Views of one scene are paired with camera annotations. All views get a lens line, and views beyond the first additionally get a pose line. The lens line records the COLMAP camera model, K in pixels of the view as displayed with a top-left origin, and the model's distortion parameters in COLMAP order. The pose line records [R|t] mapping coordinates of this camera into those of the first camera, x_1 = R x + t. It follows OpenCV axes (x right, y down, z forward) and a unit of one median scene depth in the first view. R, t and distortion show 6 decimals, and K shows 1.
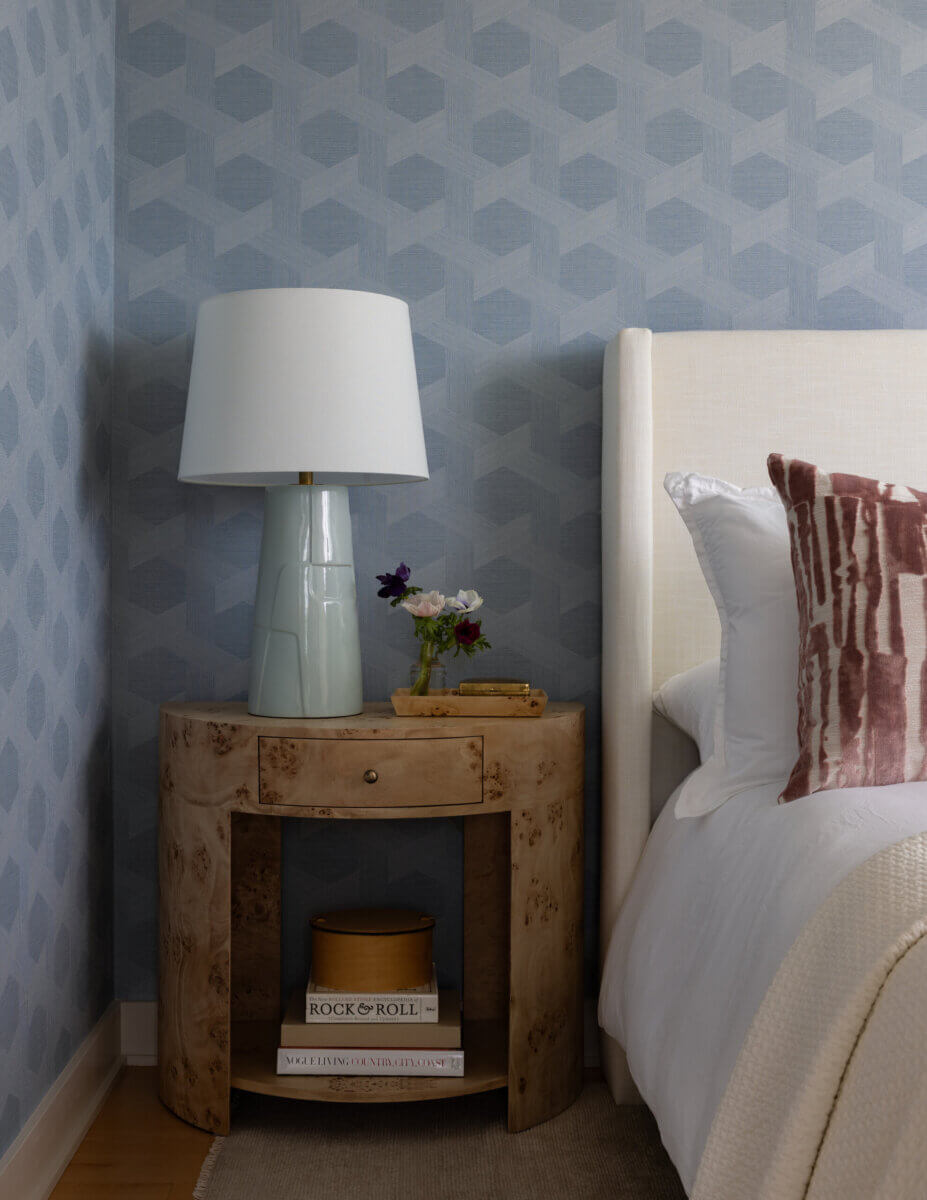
lens RADIAL K [[2162.3, 0, 463.5], [0, 2162.3, 600.0], [0, 0, 1]] dist [-0.004928, -0.019380]
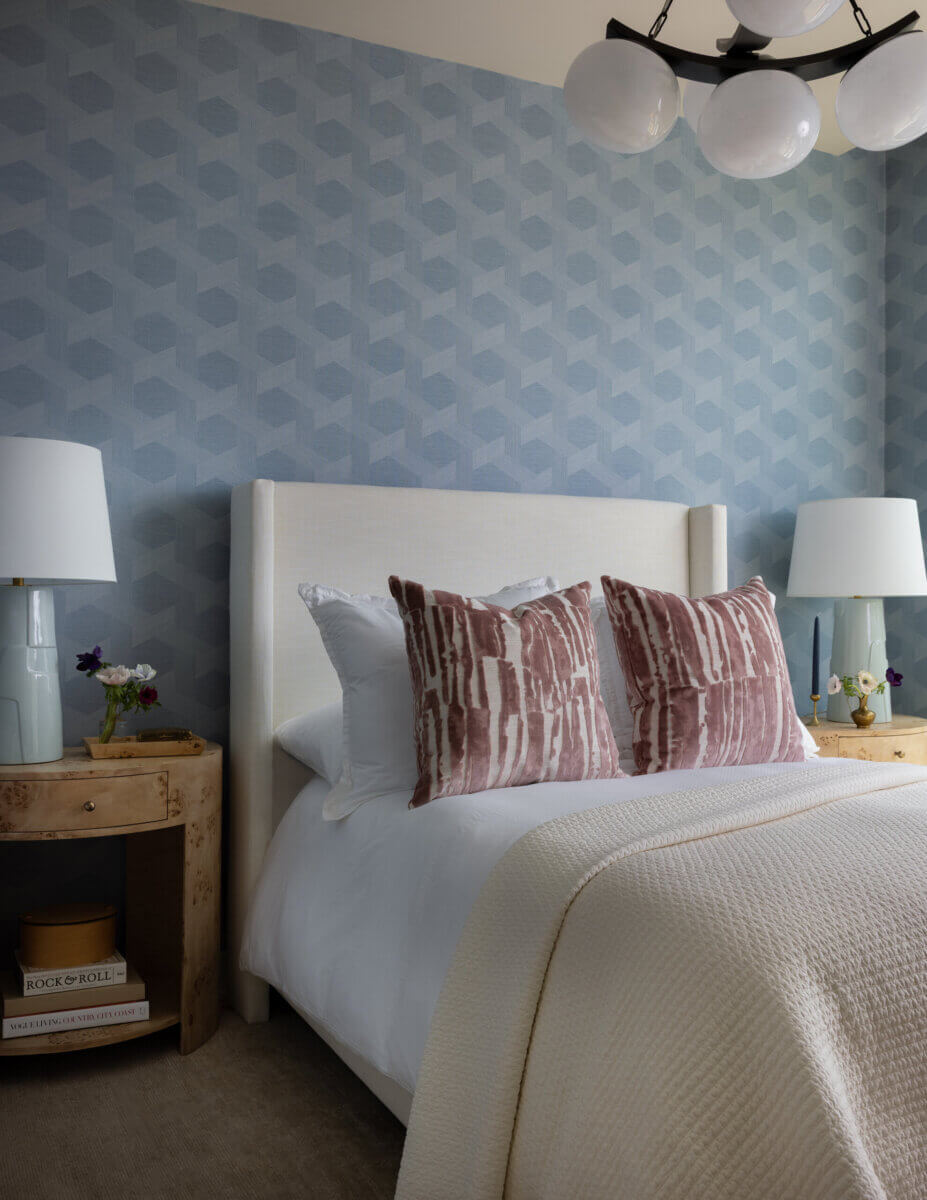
lens RADIAL K [[1837.4, 0, 463.6], [0, 1837.4, 566.8], [0, 0, 1]] dist [-0.010411, 0.018188]
pose [[0.801613, 0.005546, 0.597817, -0.542023], [-0.006433, 0.999979, -0.000651, -0.068160], [-0.597808, -0.003324, 0.801632, -0.053928]]
